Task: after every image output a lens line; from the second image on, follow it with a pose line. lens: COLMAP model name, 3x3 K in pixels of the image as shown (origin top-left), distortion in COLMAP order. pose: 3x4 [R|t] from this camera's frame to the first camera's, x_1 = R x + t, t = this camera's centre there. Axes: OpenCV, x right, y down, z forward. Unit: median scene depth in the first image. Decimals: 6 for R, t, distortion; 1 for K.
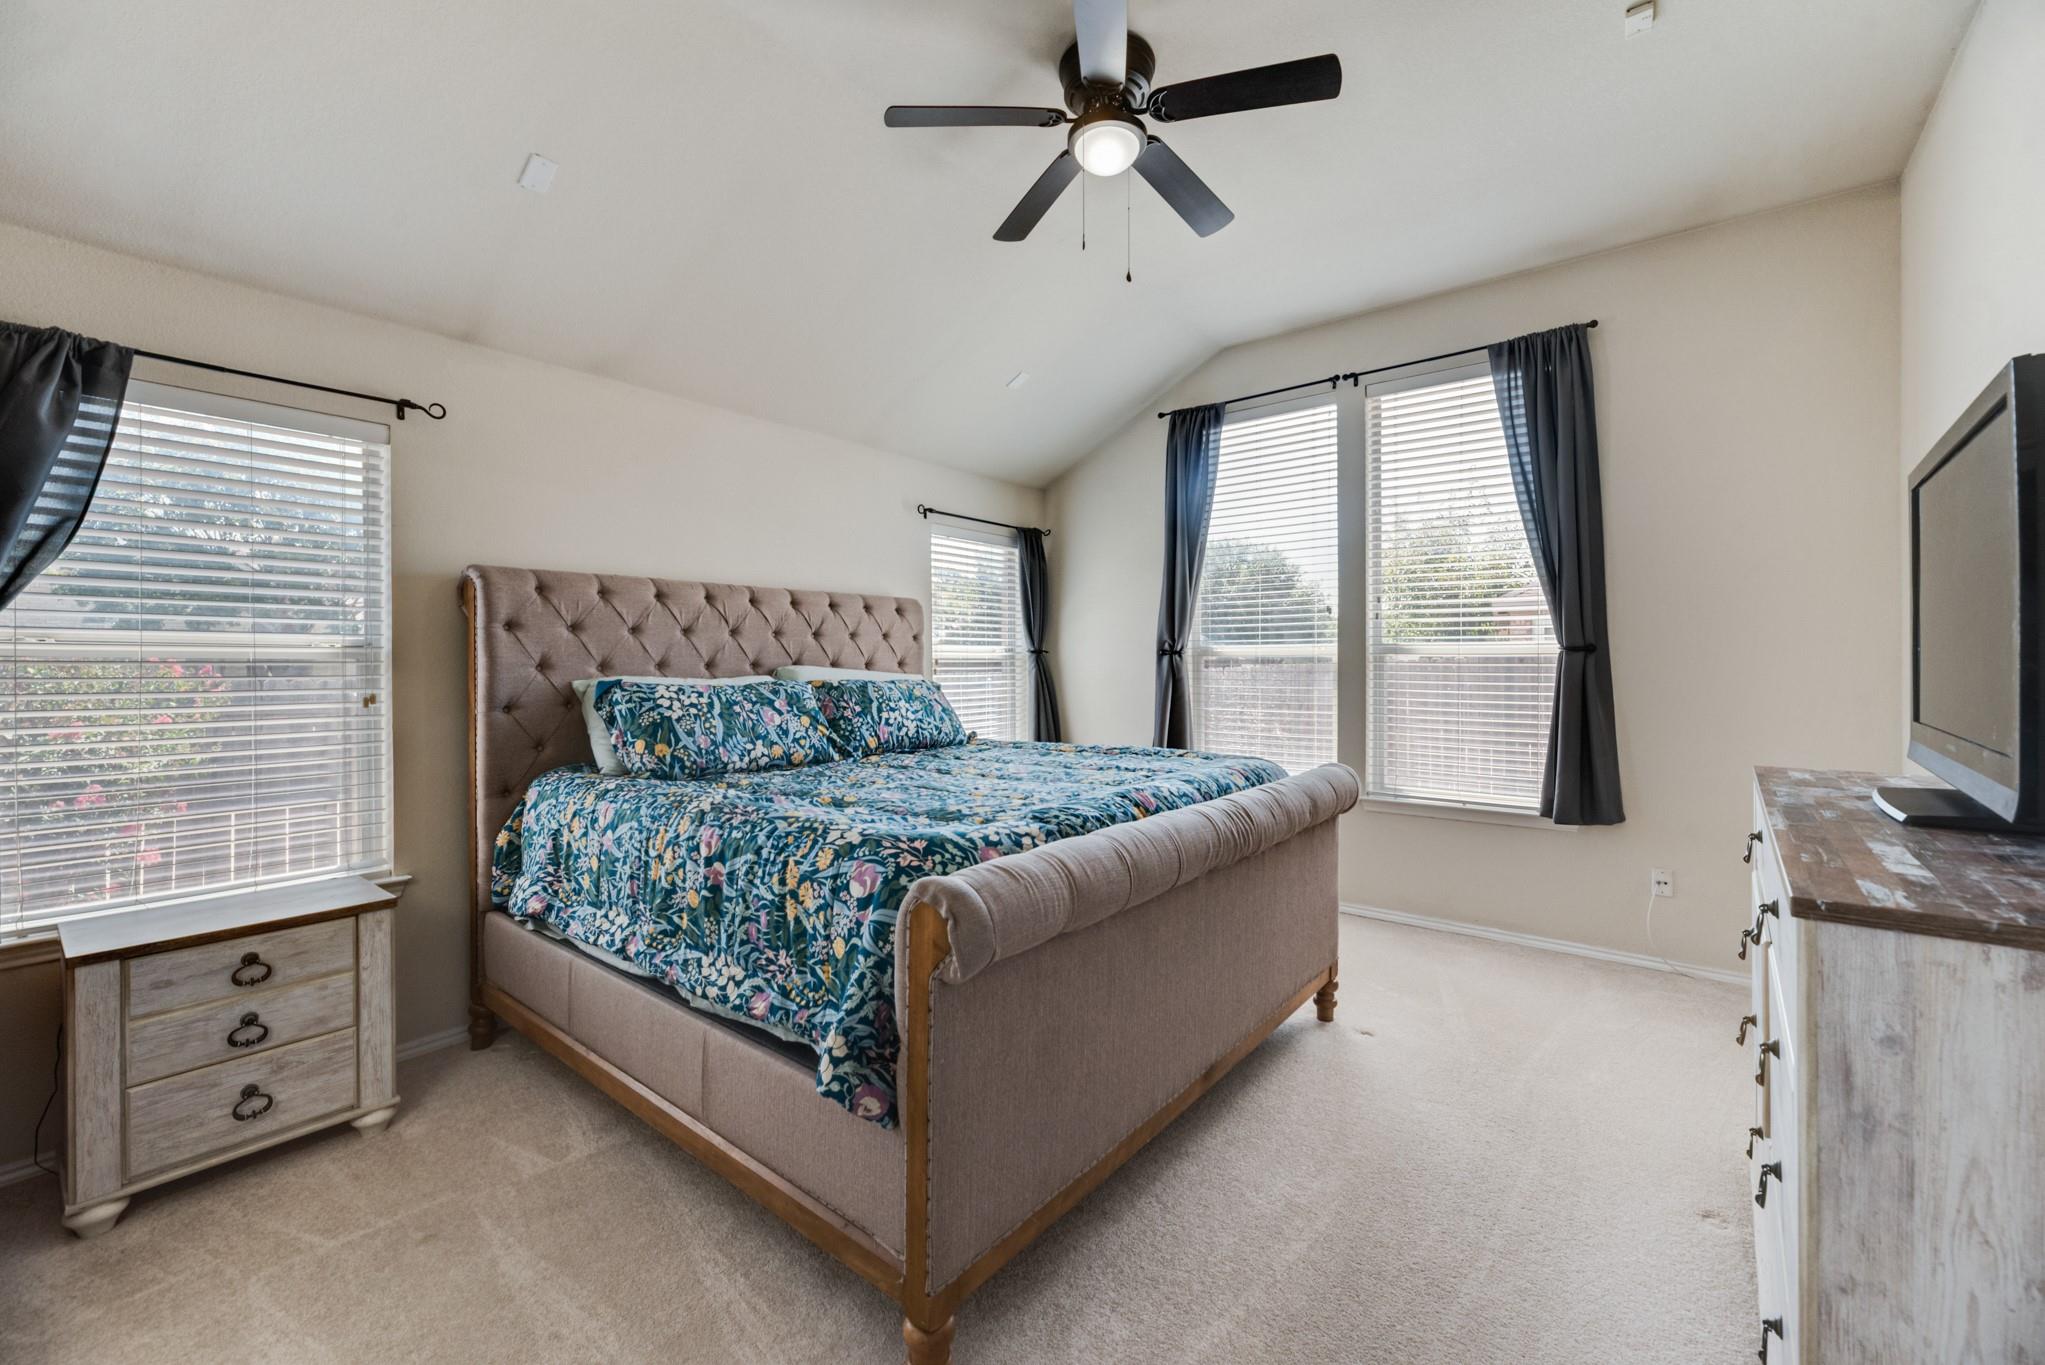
lens RADIAL K [[899.7, 0, 1027.5], [0, 899.7, 670.0], [0, 0, 1]] dist [-0.003833, 0.000541]
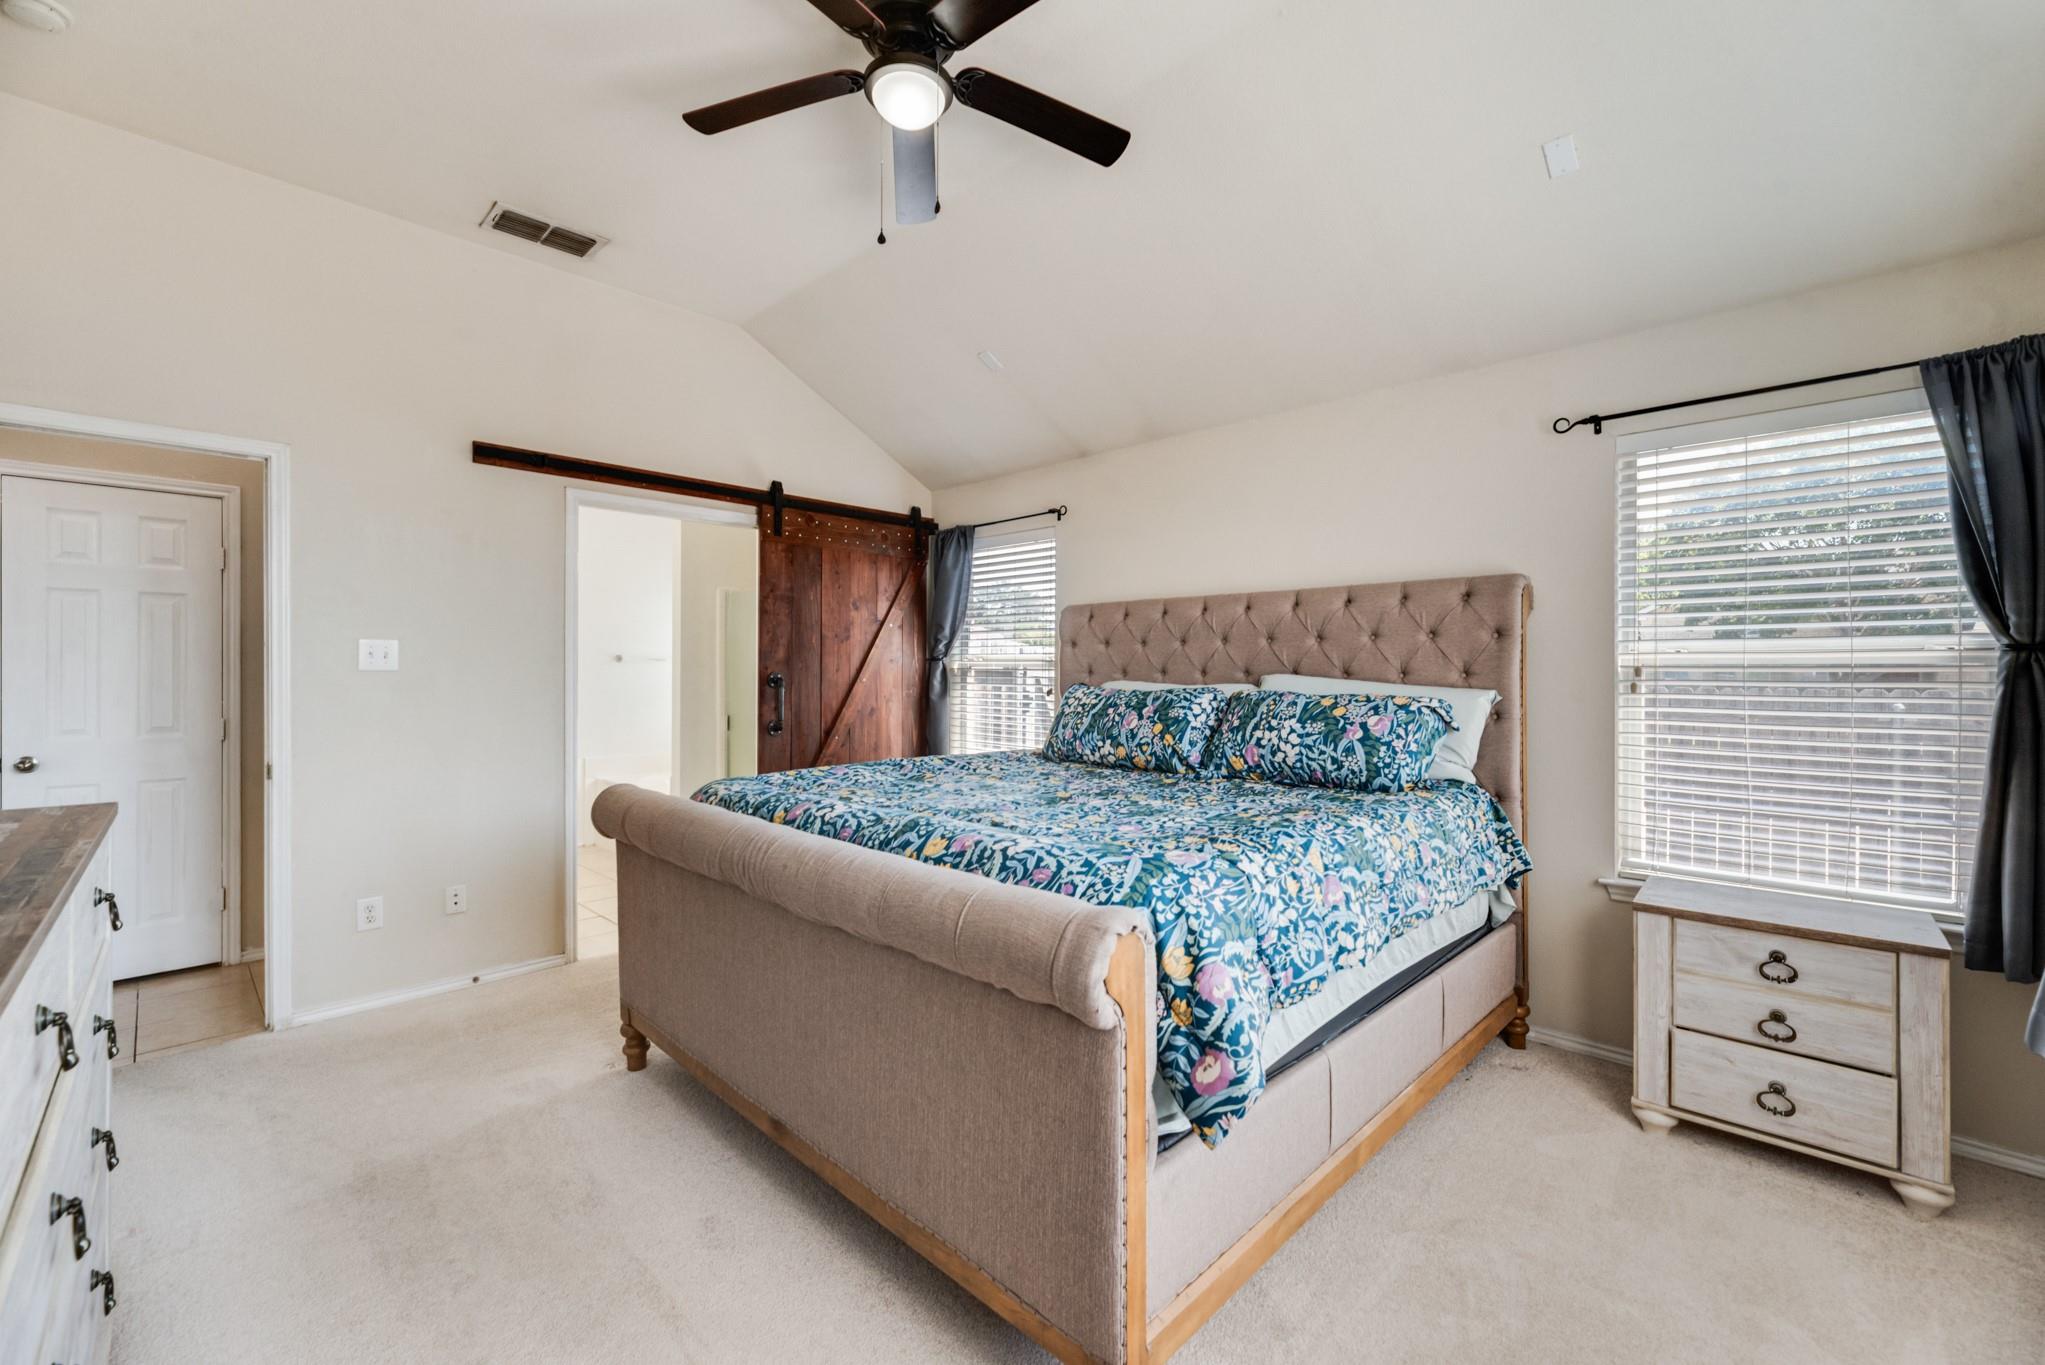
lens RADIAL K [[861.5, 0, 1028.0], [0, 861.5, 715.0], [0, 0, 1]] dist [-0.000951, 0.000084]
pose [[-0.115472, 0.057115, -0.991667, 0.617130], [-0.010784, 0.998215, 0.058748, -0.011645], [0.993252, 0.017478, -0.114650, 0.816065]]
